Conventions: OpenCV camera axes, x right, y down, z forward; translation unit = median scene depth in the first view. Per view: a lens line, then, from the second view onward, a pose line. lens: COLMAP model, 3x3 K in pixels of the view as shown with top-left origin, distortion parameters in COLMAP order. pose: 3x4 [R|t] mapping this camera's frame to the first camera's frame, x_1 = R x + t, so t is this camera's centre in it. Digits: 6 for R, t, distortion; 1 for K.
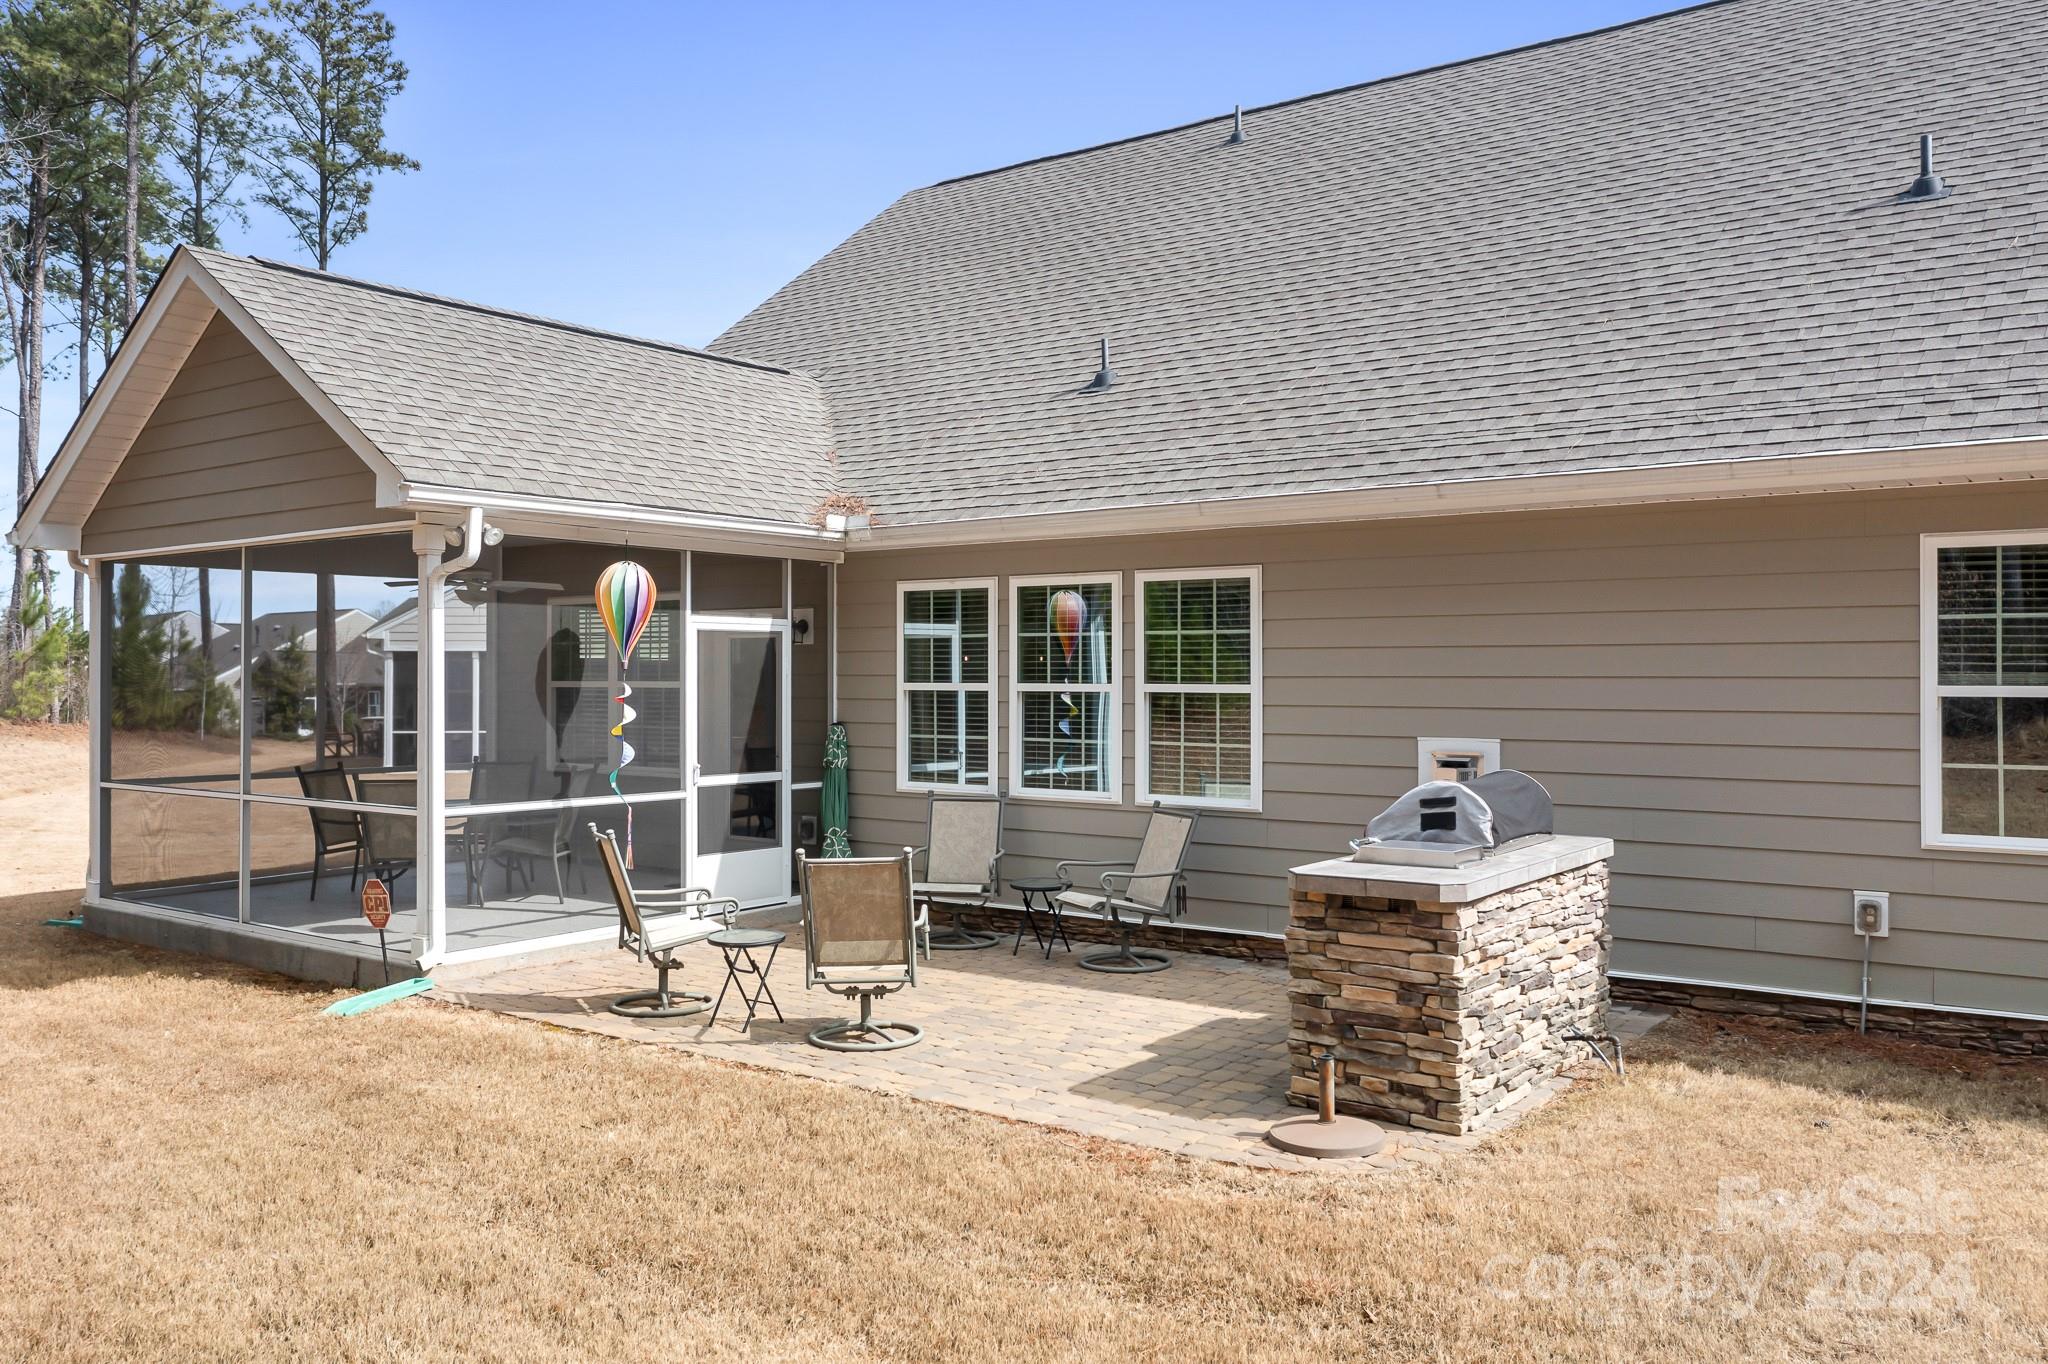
lens RADIAL K [[1656.2, 0, 998.5], [0, 1656.2, 651.3], [0, 0, 1]] dist [-0.008485, 0.001060]
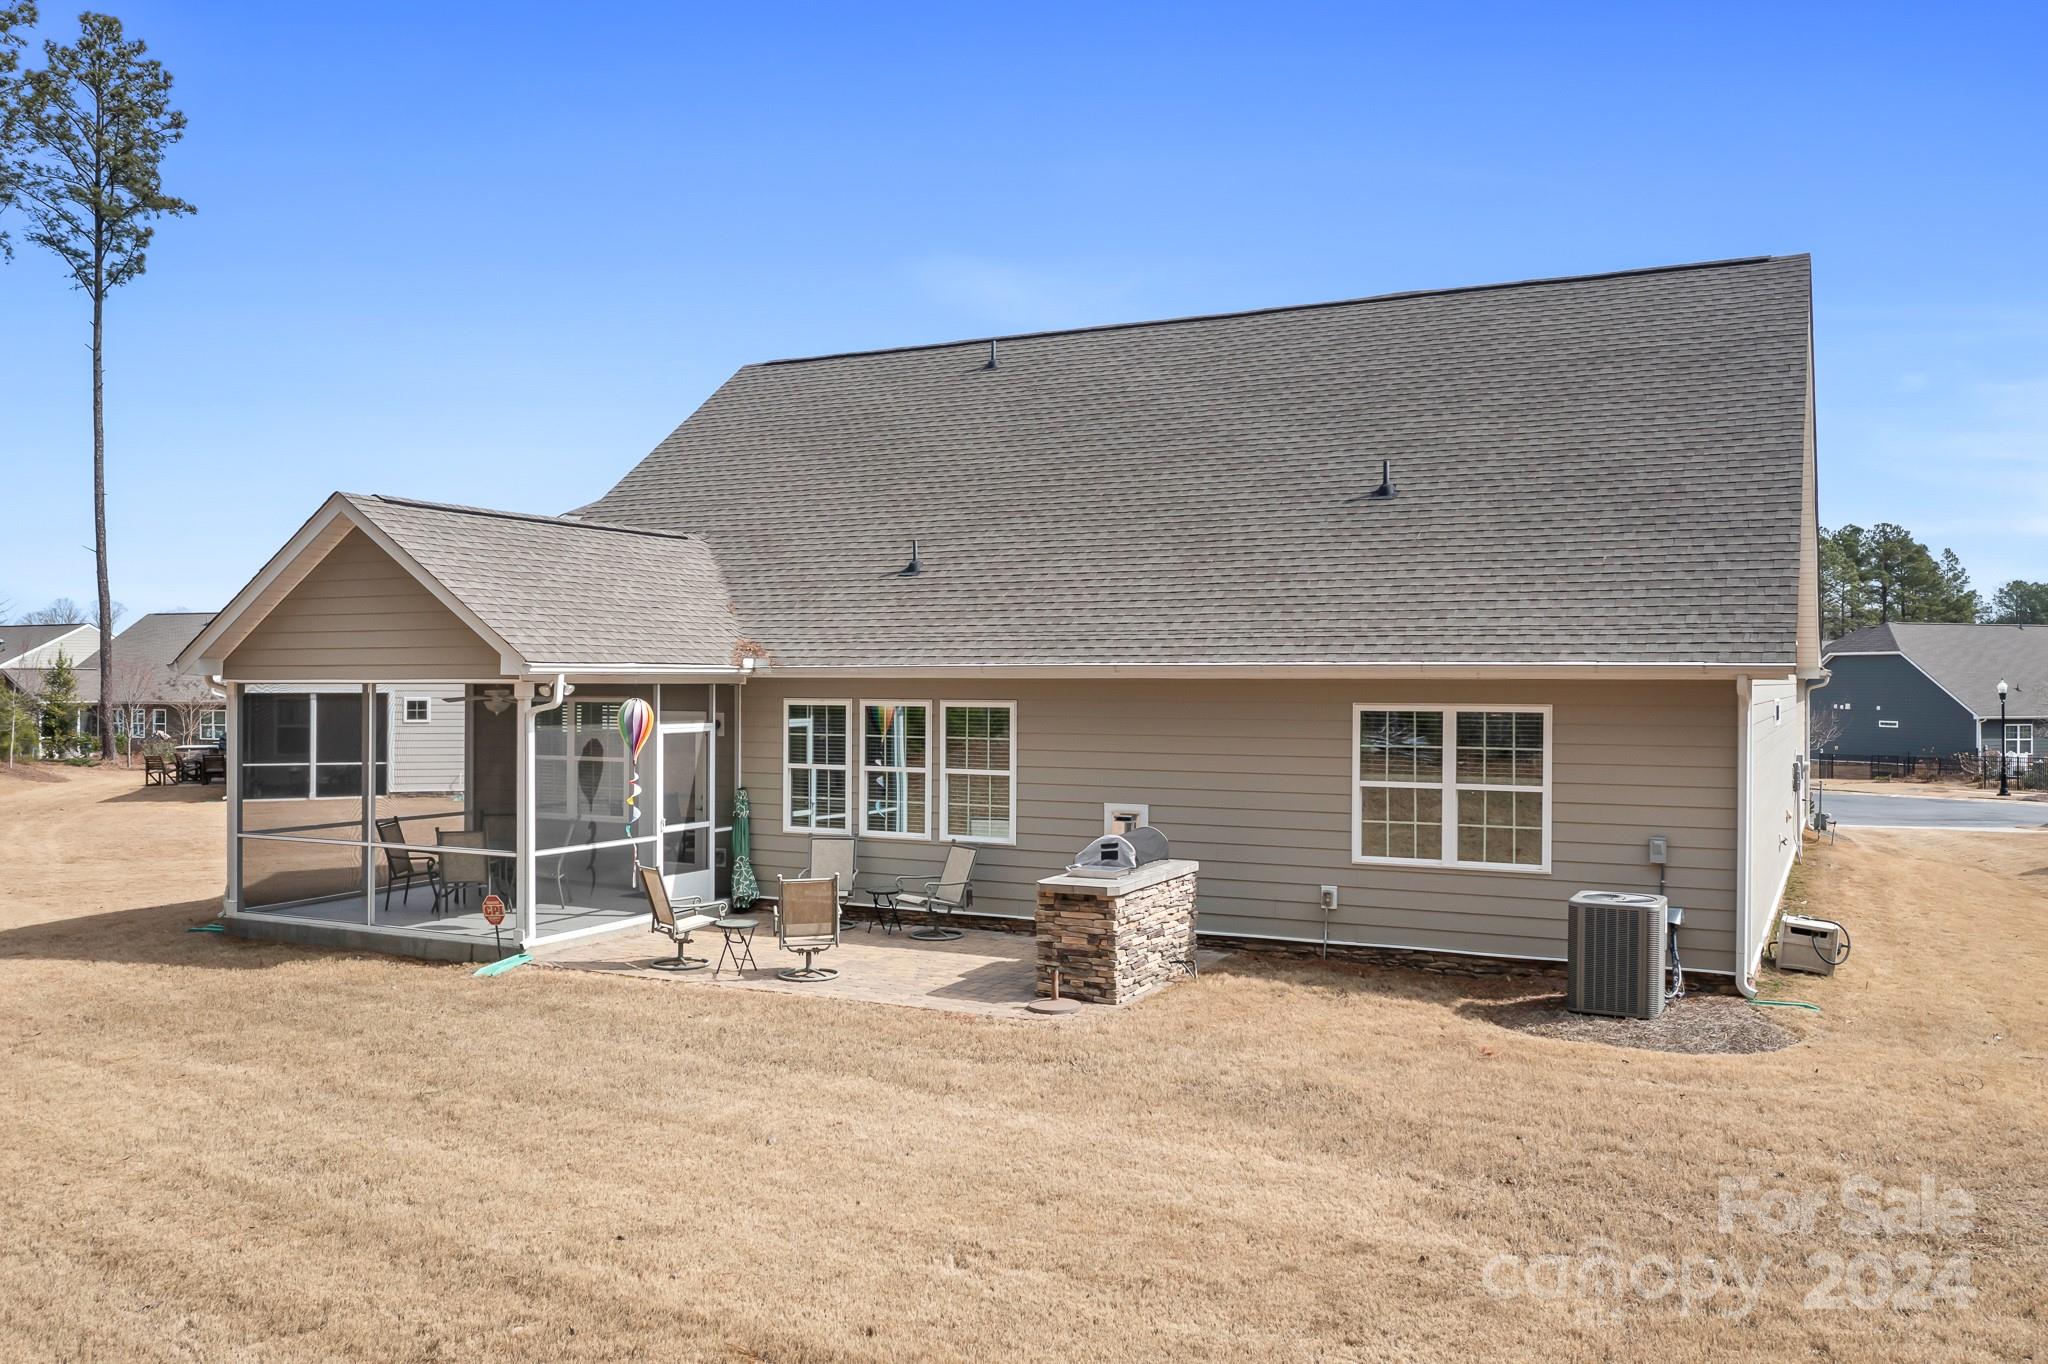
lens RADIAL K [[1606.5, 0, 1024.0], [0, 1606.5, 682.0], [0, 0, 1]] dist [-0.005541, 0.009340]
pose [[0.983643, 0.002988, 0.180103, -0.129690], [-0.005529, 0.999892, 0.013606, -0.092451], [-0.180043, -0.014380, 0.983554, -0.618346]]
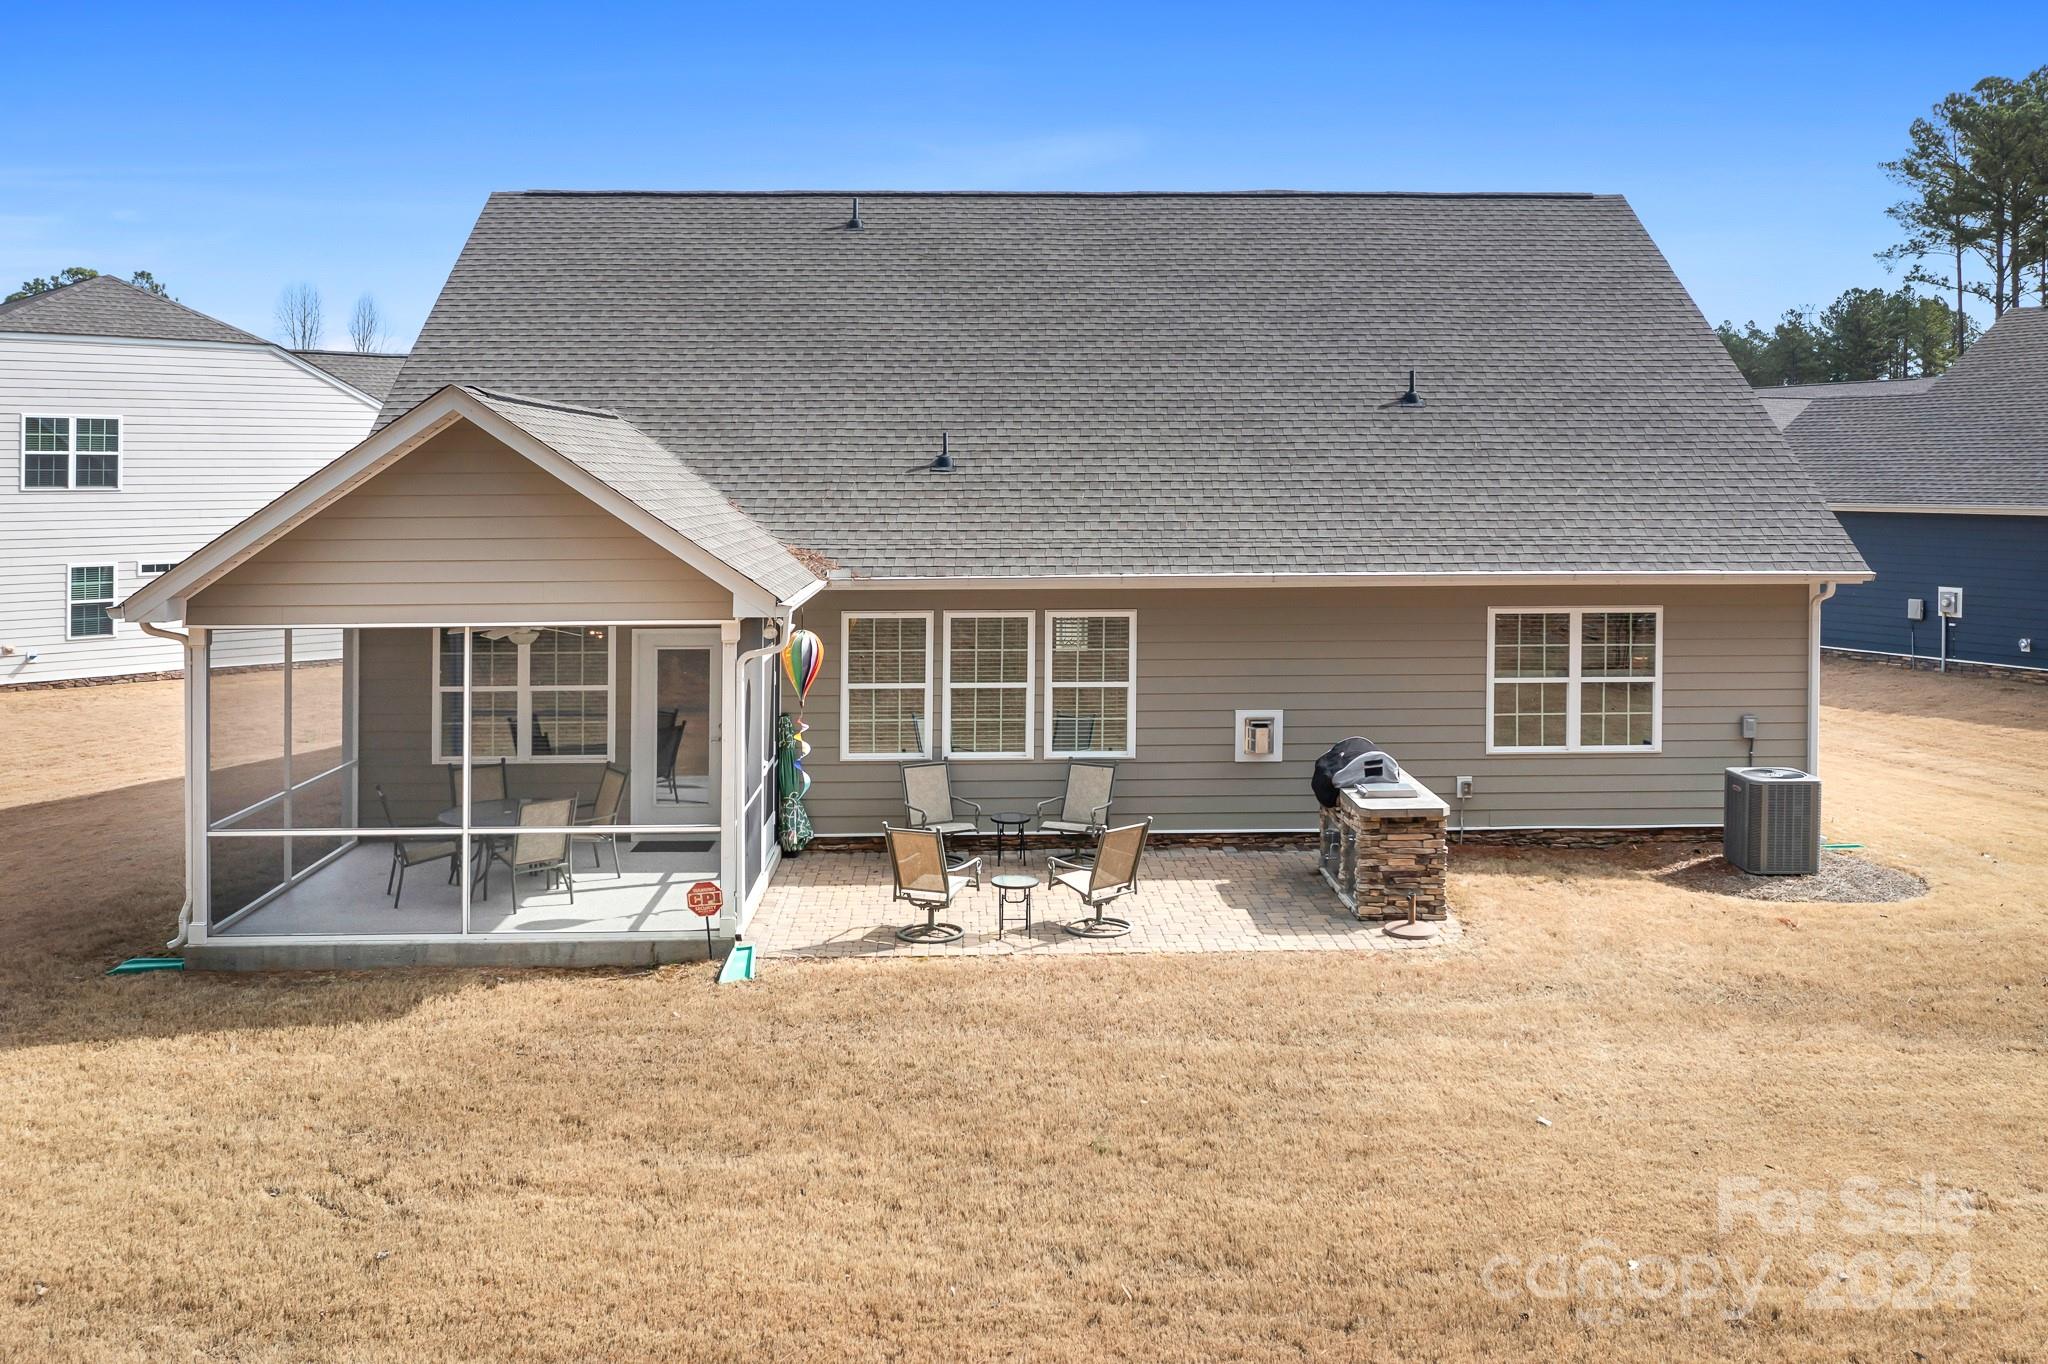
lens RADIAL K [[1630.4, 0, 1100.7], [0, 1630.4, 541.4], [0, 0, 1]] dist [0.006834, 0.003491]
pose [[0.774764, -0.021982, 0.631869, -0.883309], [-0.003750, 0.999218, 0.039359, -0.181508], [-0.632240, -0.032864, 0.774075, -0.232120]]
